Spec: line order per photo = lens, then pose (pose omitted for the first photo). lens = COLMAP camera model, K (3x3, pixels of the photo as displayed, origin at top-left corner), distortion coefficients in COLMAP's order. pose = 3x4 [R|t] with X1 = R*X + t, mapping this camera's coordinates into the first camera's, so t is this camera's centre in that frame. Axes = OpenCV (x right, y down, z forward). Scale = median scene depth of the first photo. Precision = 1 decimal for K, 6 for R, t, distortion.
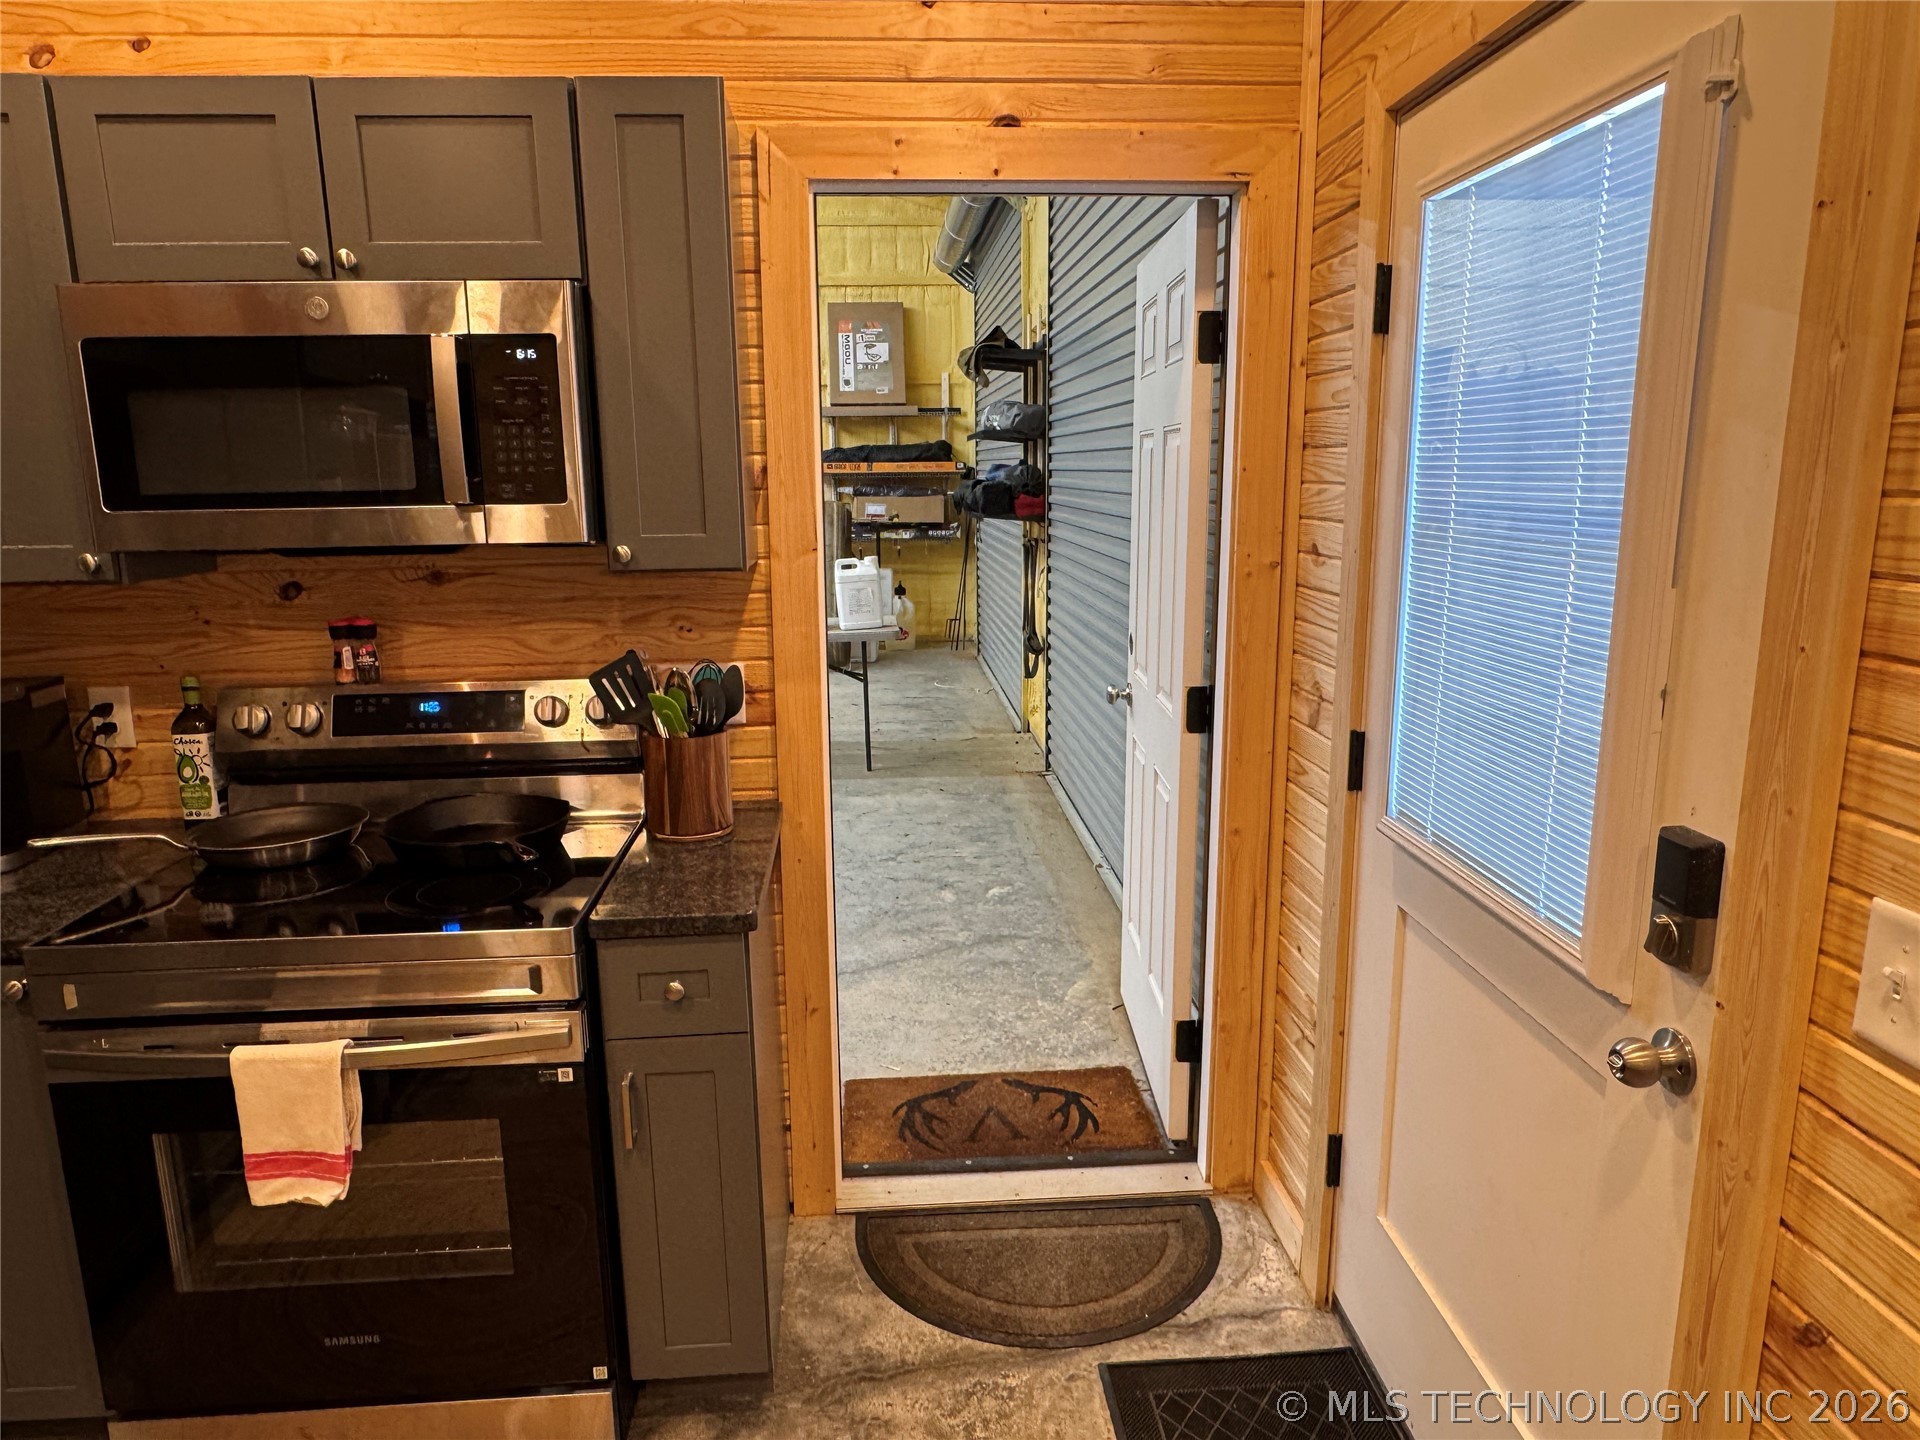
lens RADIAL K [[1219.9, 0, 947.4], [0, 1219.9, 720.4], [0, 0, 1]] dist [-0.002575, -0.000865]
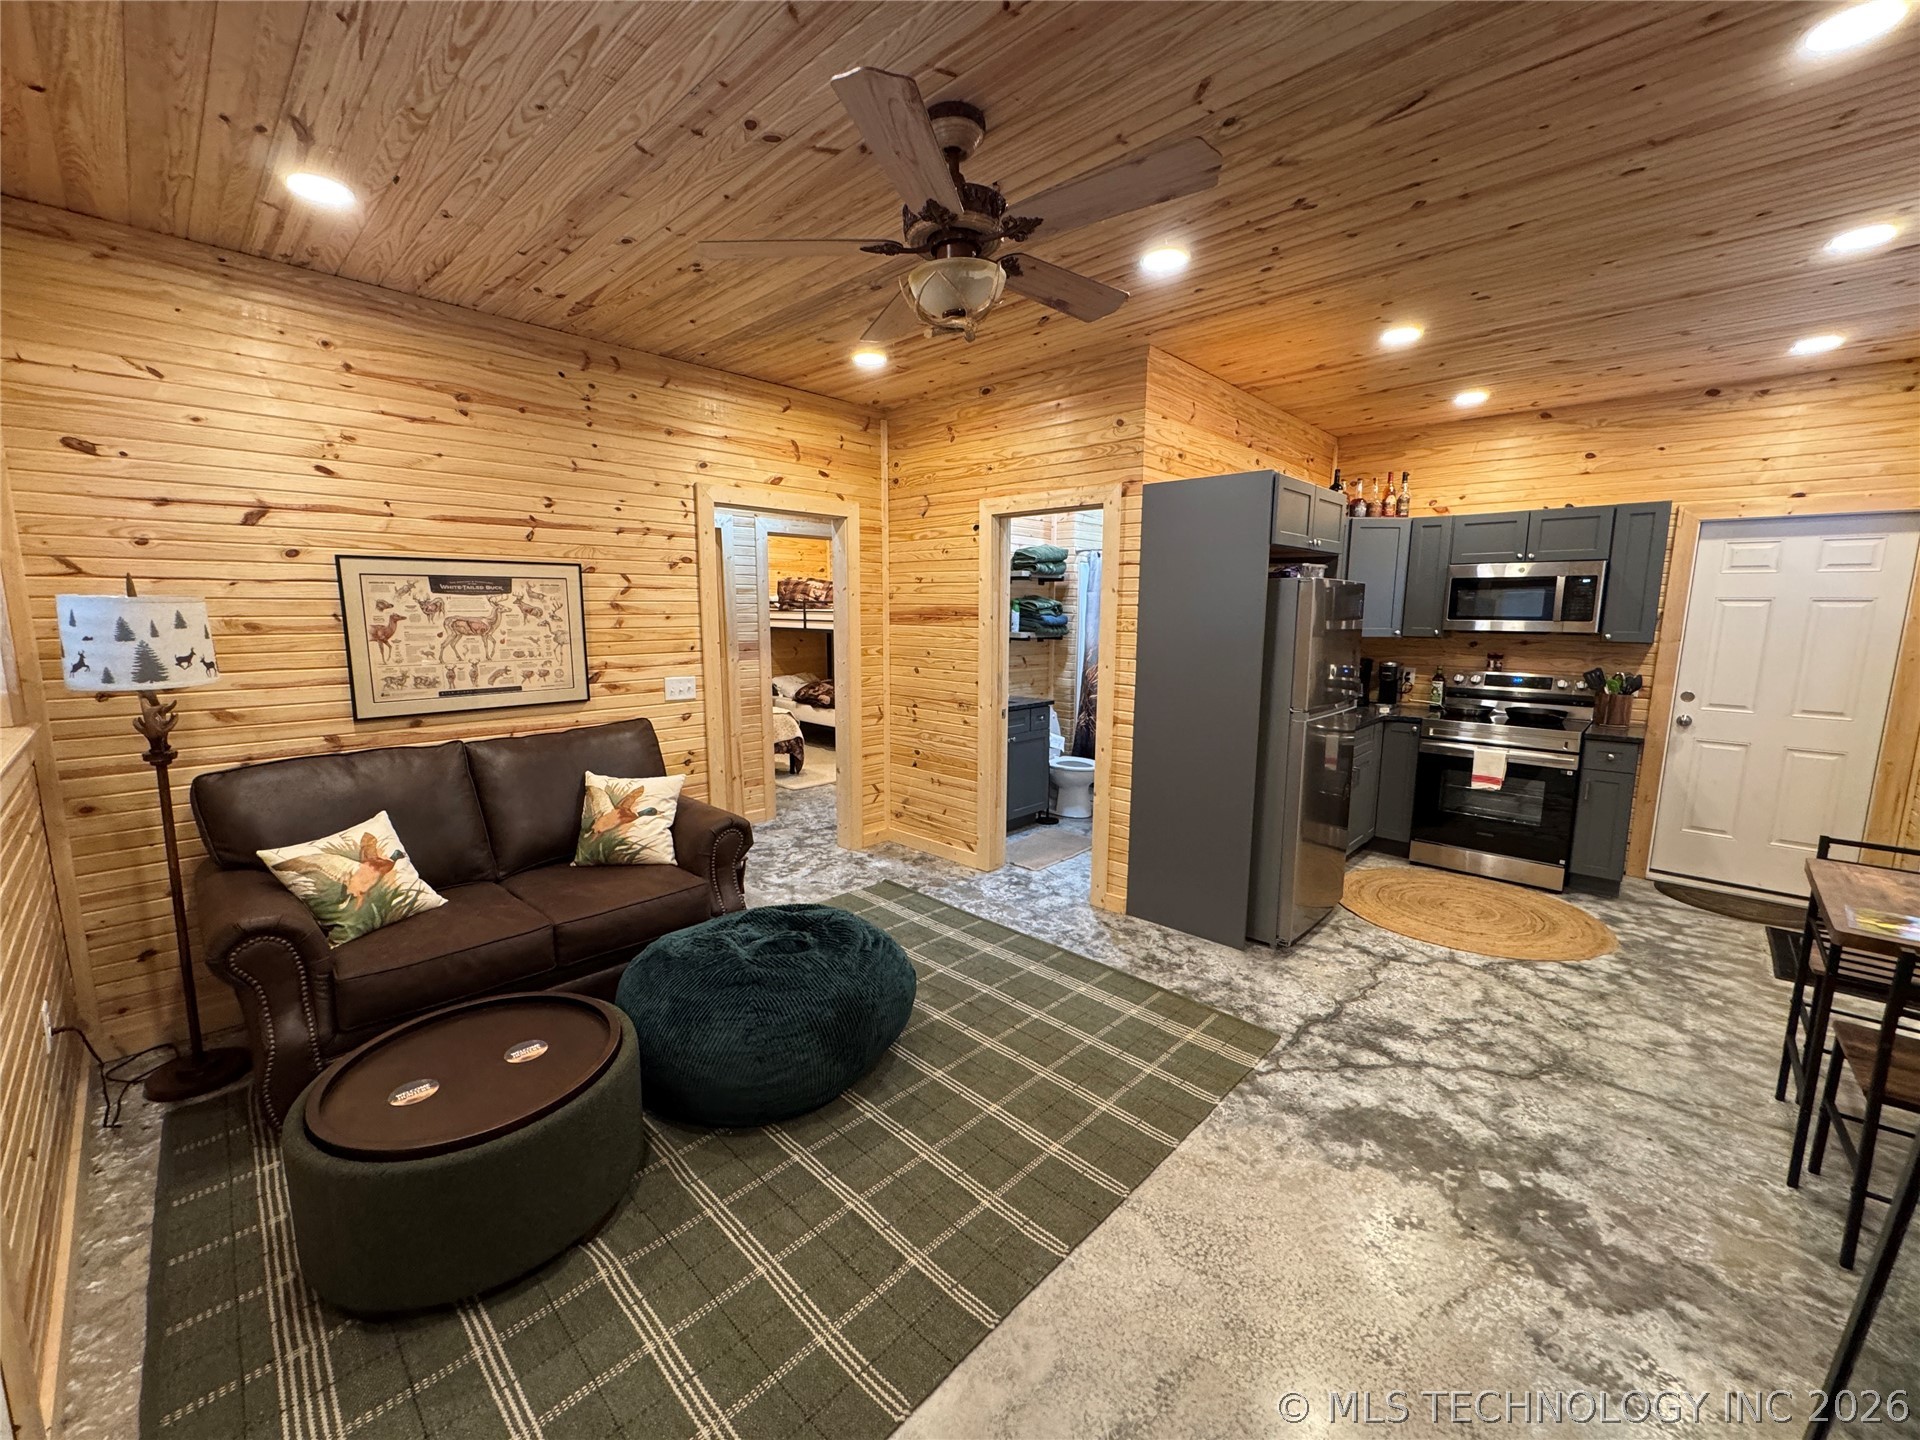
lens RADIAL K [[767.0, 0, 959.0], [0, 767.0, 718.1], [0, 0, 1]] dist [-0.002810, 0.000491]
pose [[0.678504, 0.123576, -0.724128, 0.080096], [-0.161379, 0.986743, 0.017181, 0.327130], [0.716652, 0.105201, 0.689451, -1.670722]]
